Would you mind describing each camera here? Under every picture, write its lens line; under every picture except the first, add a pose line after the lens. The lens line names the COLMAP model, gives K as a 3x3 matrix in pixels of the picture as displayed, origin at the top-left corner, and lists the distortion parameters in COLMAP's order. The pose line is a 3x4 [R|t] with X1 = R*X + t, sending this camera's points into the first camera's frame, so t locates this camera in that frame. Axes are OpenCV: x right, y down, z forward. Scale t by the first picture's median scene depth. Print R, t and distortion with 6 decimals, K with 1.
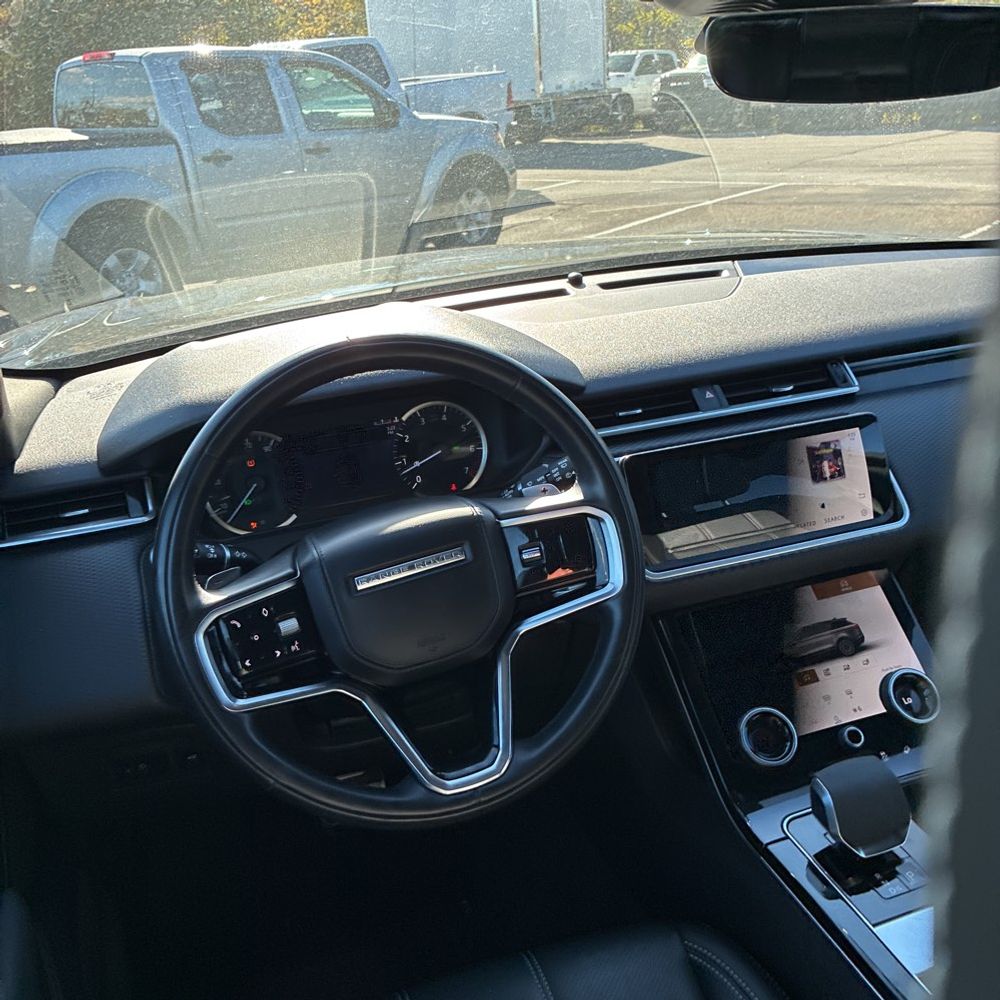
lens RADIAL K [[1134.8, 0, 497.4], [0, 1134.8, 564.7], [0, 0, 1]] dist [0.037182, -0.054535]
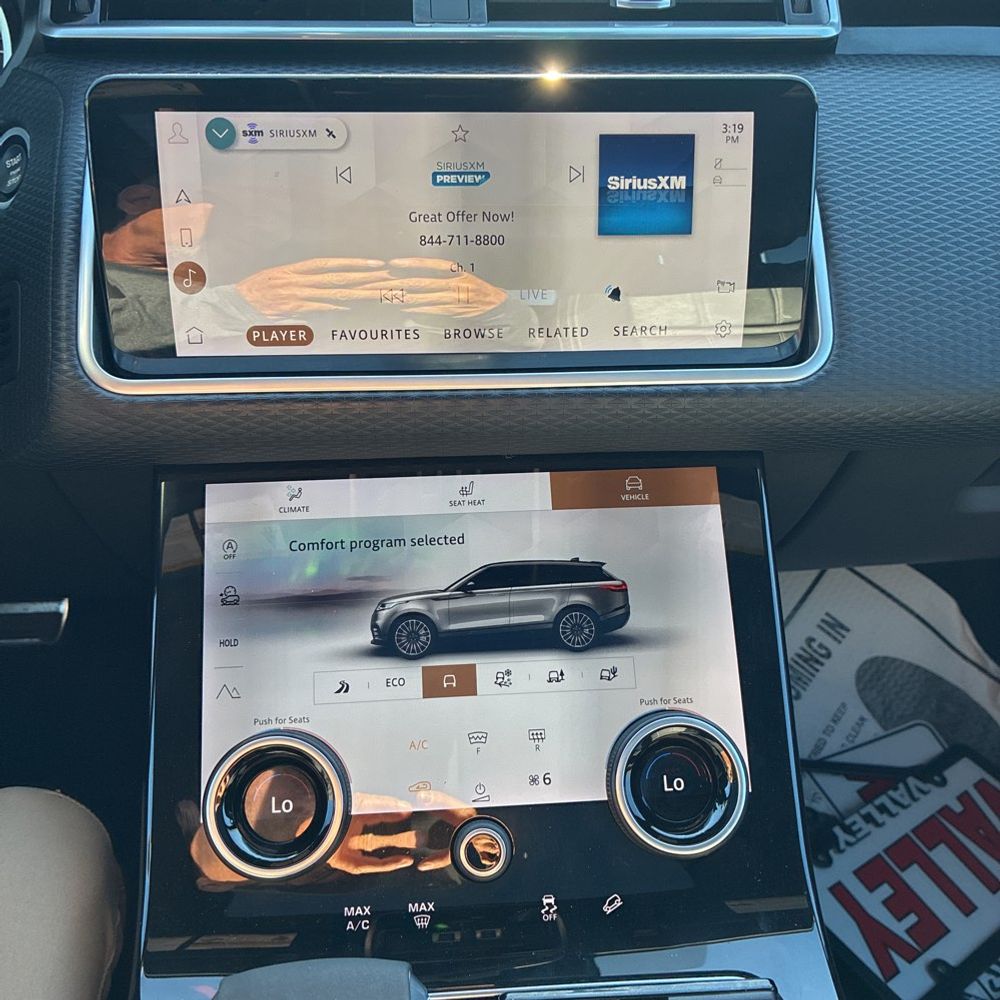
lens RADIAL K [[1134.8, 0, 497.4], [0, 1134.8, 564.7], [0, 0, 1]] dist [0.037182, -0.054535]
pose [[0.958415, 0.220872, -0.180710, 0.346619], [-0.176184, 0.956098, 0.234171, -0.047210], [0.224499, -0.192594, 0.955253, 0.576883]]
